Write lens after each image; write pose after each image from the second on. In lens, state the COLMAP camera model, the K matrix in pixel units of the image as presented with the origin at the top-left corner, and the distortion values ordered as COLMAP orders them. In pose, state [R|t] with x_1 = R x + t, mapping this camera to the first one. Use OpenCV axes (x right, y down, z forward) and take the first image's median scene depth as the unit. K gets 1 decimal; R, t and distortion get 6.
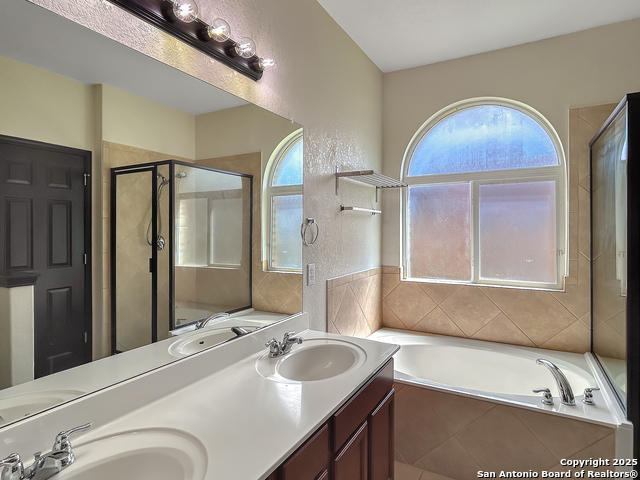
lens RADIAL K [[369.6, 0, 320.3], [0, 369.6, 231.9], [0, 0, 1]] dist [-0.011542, -0.001340]
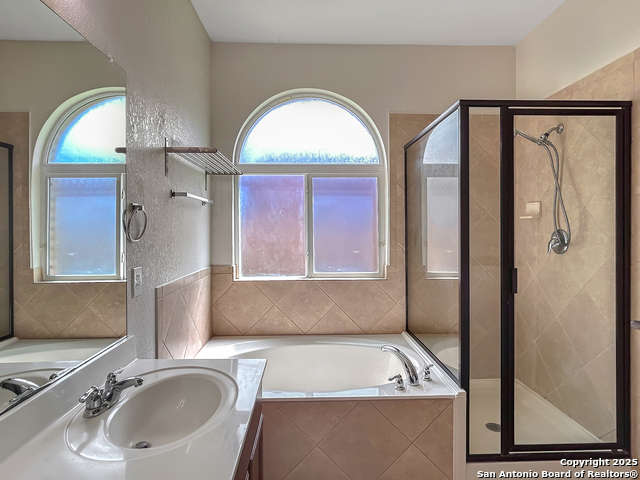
lens RADIAL K [[369.6, 0, 320.3], [0, 369.6, 231.9], [0, 0, 1]] dist [-0.011542, -0.001340]
pose [[0.851924, -0.009514, 0.523579, -0.074966], [0.006891, 0.999952, 0.006959, 0.011513], [-0.523620, -0.002321, 0.851949, 0.157040]]
